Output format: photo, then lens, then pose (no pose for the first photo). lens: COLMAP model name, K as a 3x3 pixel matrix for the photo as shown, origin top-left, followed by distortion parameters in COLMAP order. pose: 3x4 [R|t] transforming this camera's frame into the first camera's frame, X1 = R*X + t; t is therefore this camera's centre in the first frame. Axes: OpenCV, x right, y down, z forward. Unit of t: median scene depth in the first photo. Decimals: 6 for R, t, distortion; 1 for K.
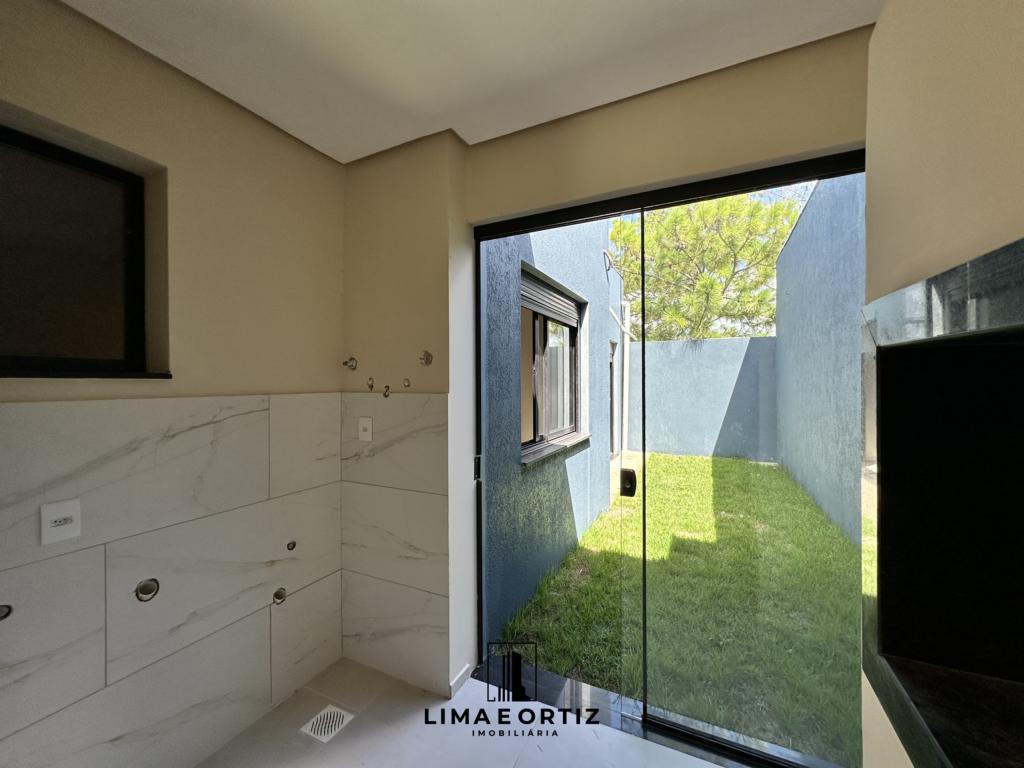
lens RADIAL K [[410.3, 0, 511.9], [0, 410.3, 380.8], [0, 0, 1]] dist [-0.009381, 0.001624]
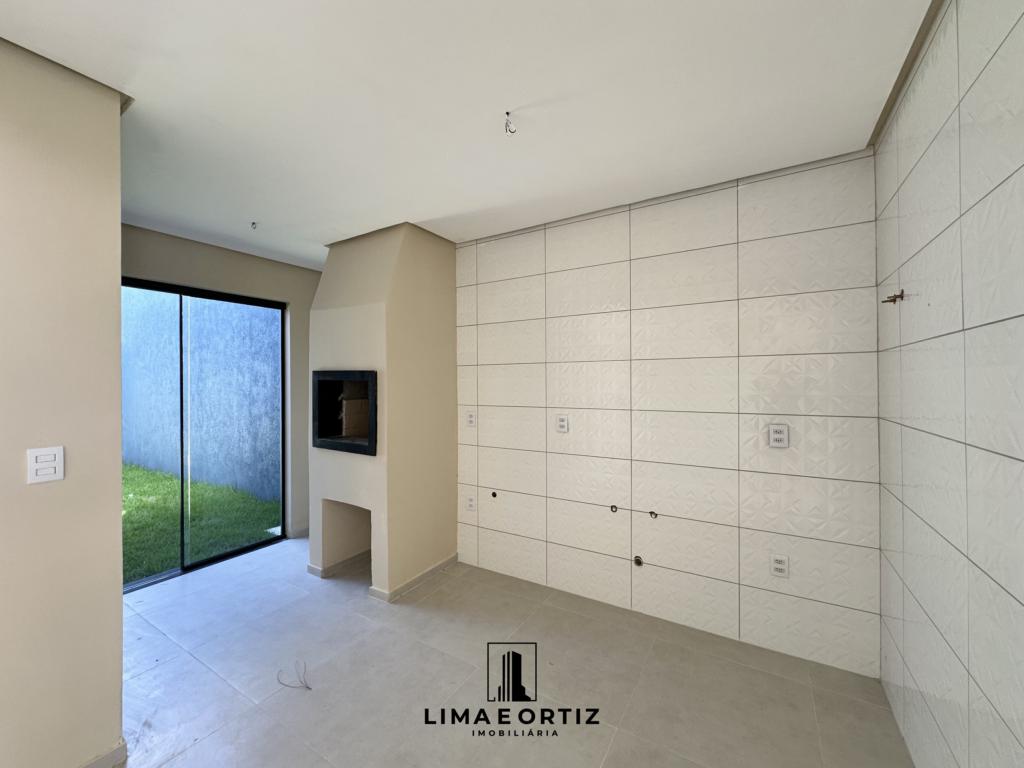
lens RADIAL K [[410.3, 0, 512.5], [0, 410.3, 381.2], [0, 0, 1]] dist [-0.009381, 0.001624]
pose [[0.071746, -0.018849, 0.997245, -0.628941], [0.017166, 0.999697, 0.017660, -0.024932], [-0.997275, 0.015852, 0.072048, -0.249933]]
